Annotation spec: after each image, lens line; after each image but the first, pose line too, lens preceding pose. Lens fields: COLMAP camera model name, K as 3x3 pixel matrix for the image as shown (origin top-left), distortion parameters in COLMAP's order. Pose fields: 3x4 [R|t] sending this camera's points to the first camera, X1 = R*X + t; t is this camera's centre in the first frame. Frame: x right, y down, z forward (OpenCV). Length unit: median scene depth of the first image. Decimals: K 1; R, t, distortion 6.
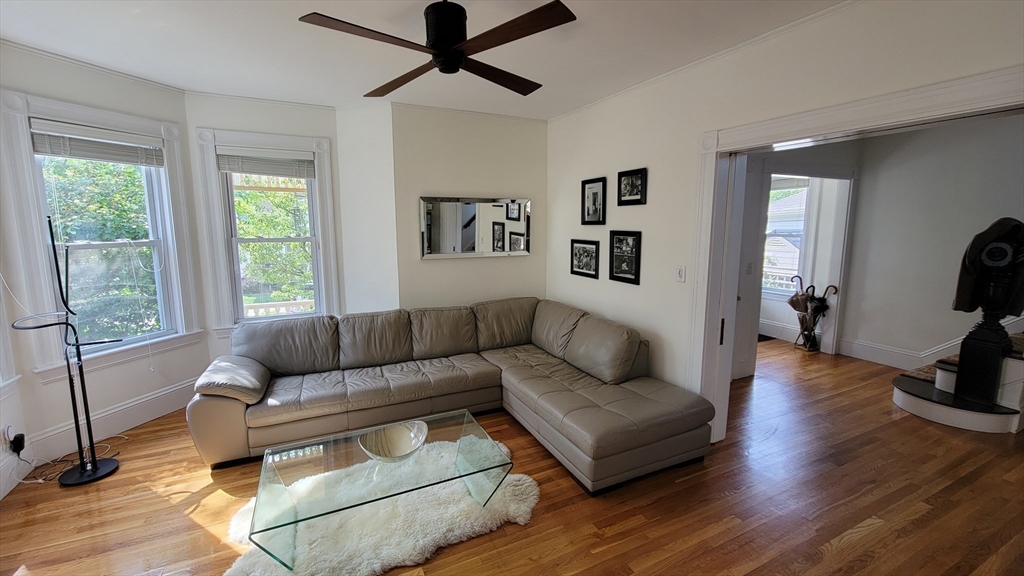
lens RADIAL K [[414.6, 0, 506.3], [0, 414.6, 278.6], [0, 0, 1]] dist [-0.000901, -0.000468]
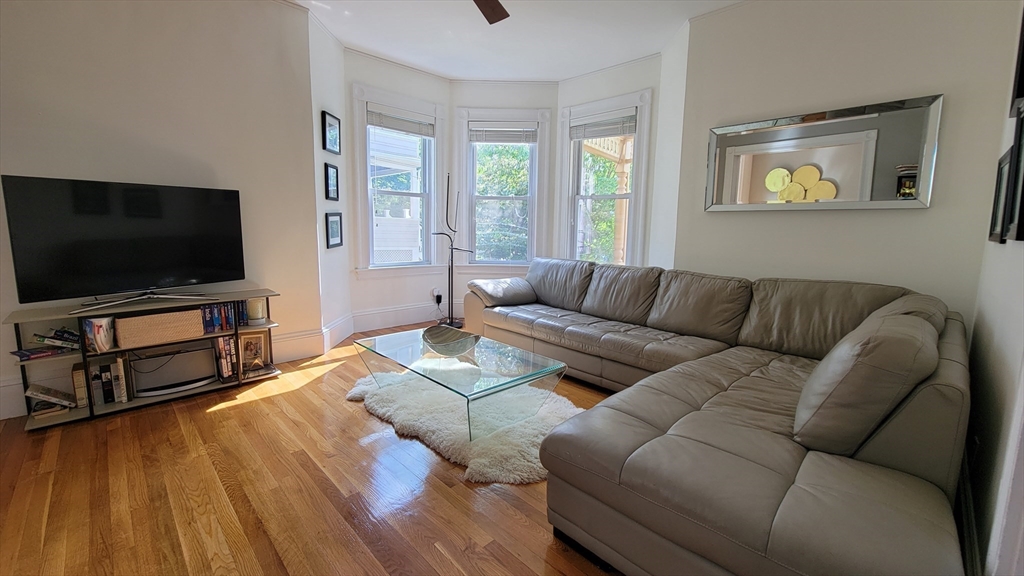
lens RADIAL K [[414.6, 0, 506.3], [0, 414.6, 278.6], [0, 0, 1]] dist [-0.000901, -0.000468]
pose [[0.325688, 0.128995, -0.936636, 0.479898], [-0.141136, 0.986183, 0.086743, 0.072090], [0.934884, 0.103942, 0.339394, 0.459316]]
